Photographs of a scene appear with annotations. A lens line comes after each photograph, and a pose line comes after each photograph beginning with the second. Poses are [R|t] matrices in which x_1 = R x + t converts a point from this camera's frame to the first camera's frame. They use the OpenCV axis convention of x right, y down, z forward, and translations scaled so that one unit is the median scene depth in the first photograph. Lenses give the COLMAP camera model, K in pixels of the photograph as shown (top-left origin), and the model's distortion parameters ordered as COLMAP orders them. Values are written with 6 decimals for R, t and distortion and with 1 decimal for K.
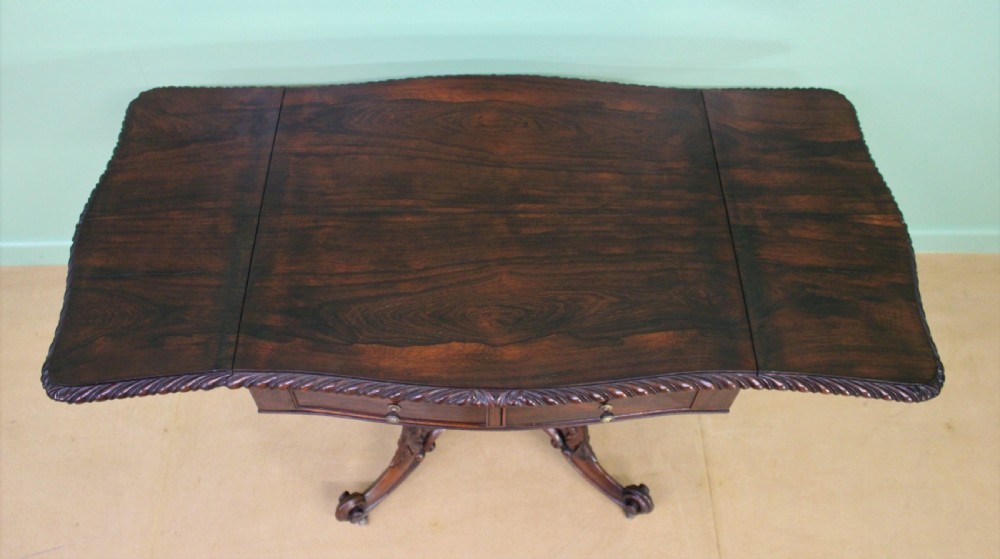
lens RADIAL K [[845.9, 0, 500.0], [0, 845.9, 279.5], [0, 0, 1]] dist [-0.138358, 0.001476]
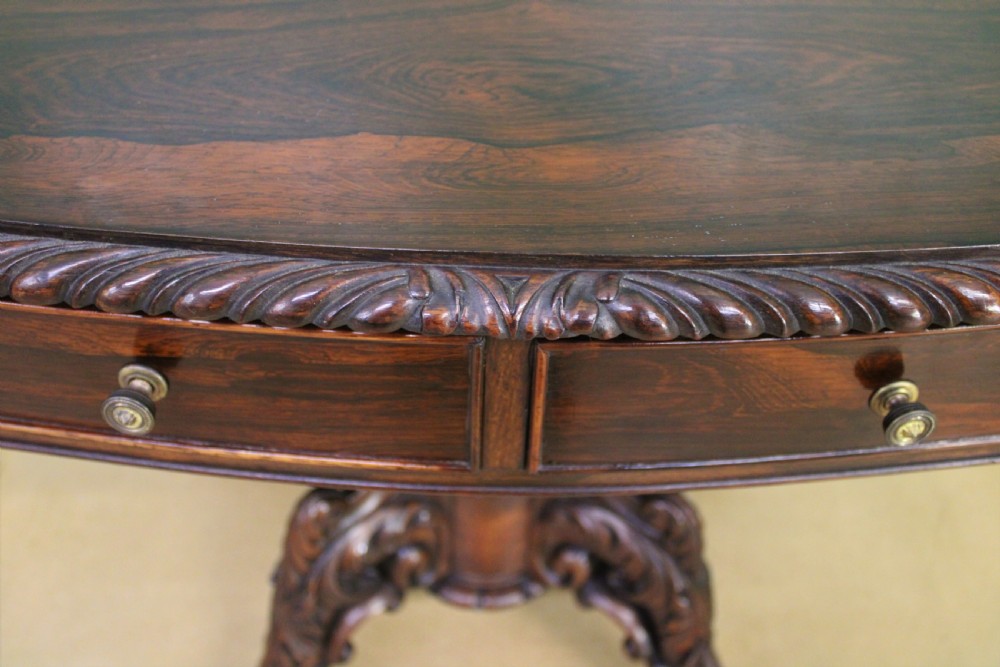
lens RADIAL K [[1028.1, 0, 500.0], [0, 1028.1, 333.5], [0, 0, 1]] dist [-0.134367, 0.143684]
pose [[0.999924, 0.011736, 0.003838, -0.009028], [-0.010755, 0.980521, -0.196121, 0.196799], [-0.006065, 0.196065, 0.980572, 0.650595]]
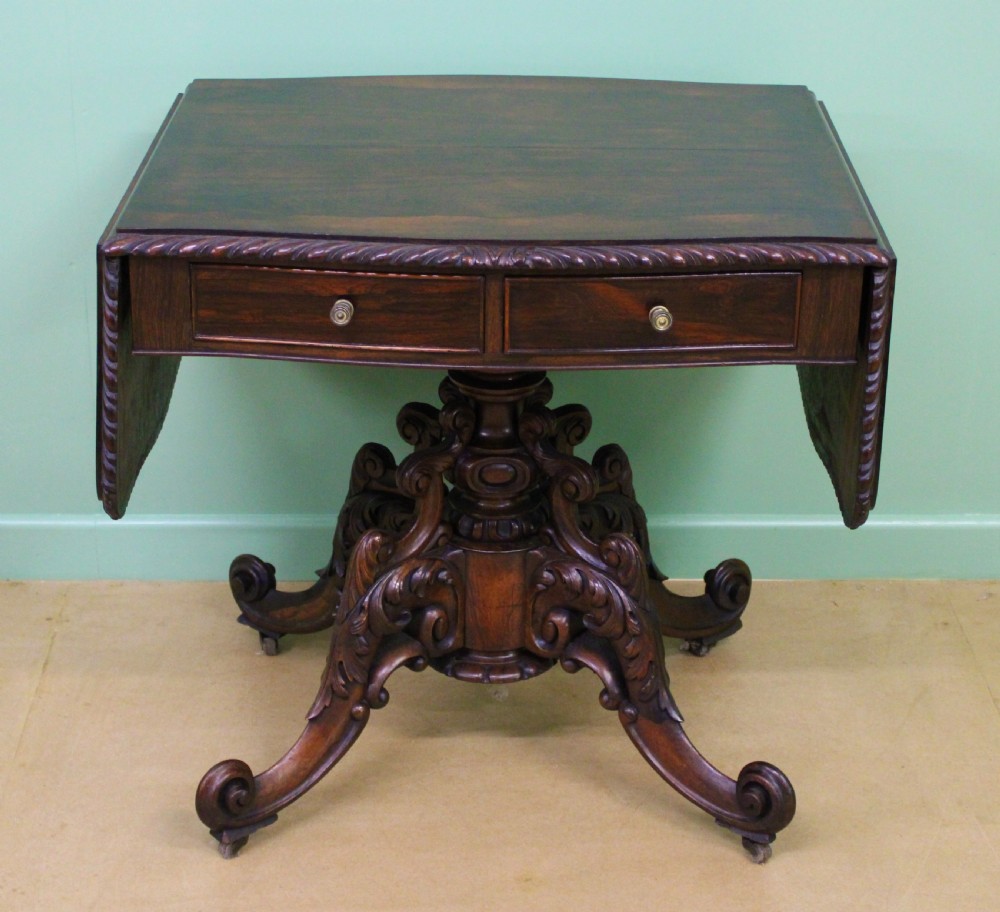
lens RADIAL K [[2141.7, 0, 461.5], [0, 2141.7, 455.2], [0, 0, 1]] dist [-0.028966, -0.324057]
pose [[0.999371, 0.001763, -0.035417, 0.028353], [-0.020017, 0.852484, -0.522370, 1.118728], [0.029271, 0.522751, 0.851983, -0.387362]]
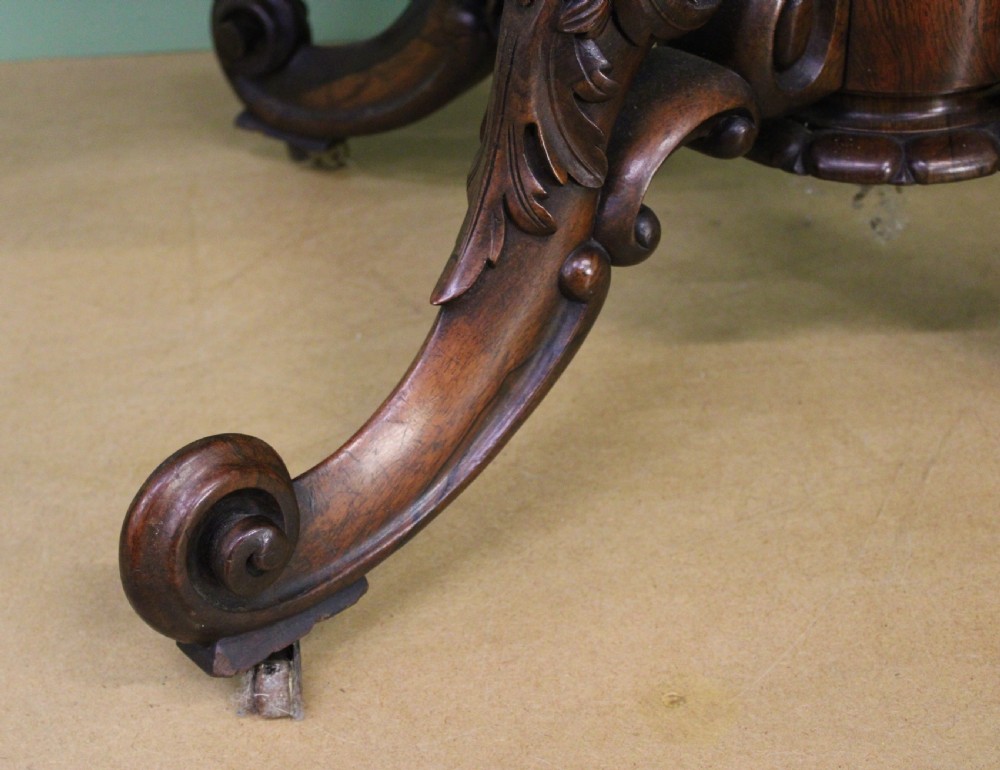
lens RADIAL K [[1664.6, 0, 405.7], [0, 1664.6, 405.2], [0, 0, 1]] dist [-0.053166, 0.107000]
pose [[0.997071, -0.046632, -0.060614, -0.160303], [0.019944, 0.923715, -0.382561, 0.536694], [0.073830, 0.380232, 0.921940, 0.926349]]
